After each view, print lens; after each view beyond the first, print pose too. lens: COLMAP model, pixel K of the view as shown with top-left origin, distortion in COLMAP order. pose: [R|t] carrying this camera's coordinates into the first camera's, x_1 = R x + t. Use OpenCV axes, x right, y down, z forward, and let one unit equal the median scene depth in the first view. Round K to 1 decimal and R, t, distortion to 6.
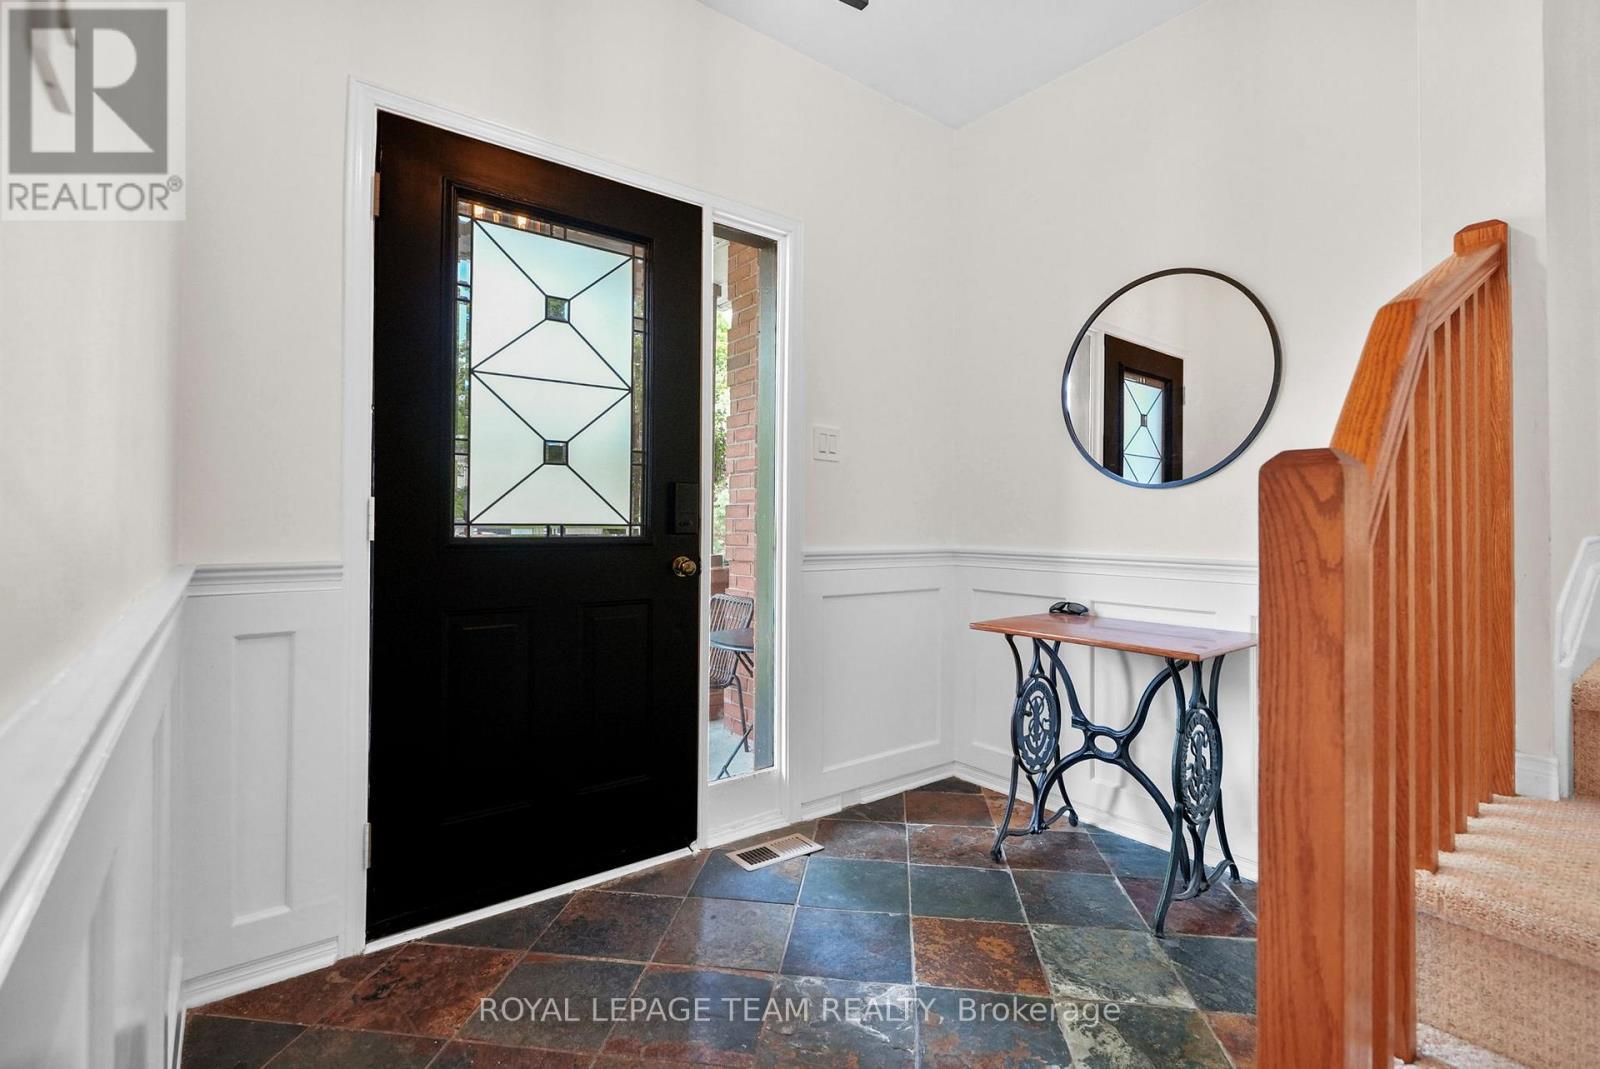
lens RADIAL K [[735.3, 0, 801.7], [0, 735.3, 528.4], [0, 0, 1]] dist [0.001056, 0.000202]
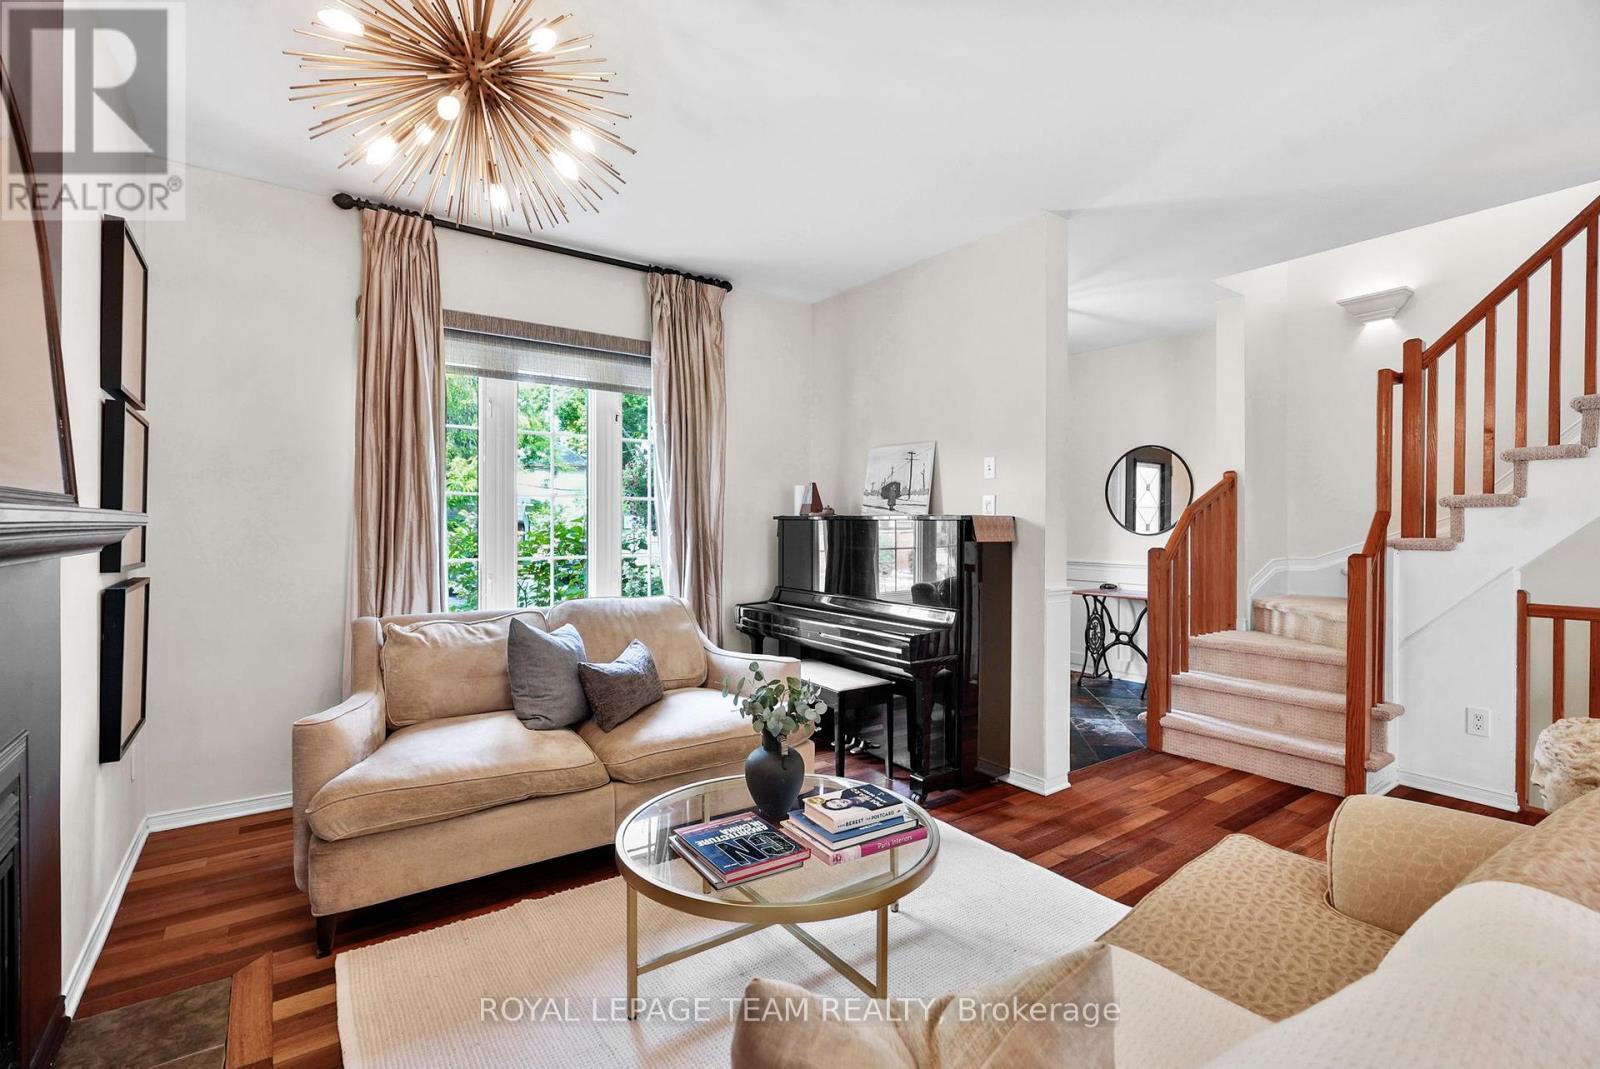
lens RADIAL K [[735.3, 0, 800.0], [0, 735.3, 526.4], [0, 0, 1]] dist [0.001056, 0.000202]
pose [[0.999372, 0.002050, -0.035367, -0.573787], [-0.002268, 0.999979, -0.006127, -0.068037], [0.035353, 0.006203, 0.999356, -1.474390]]
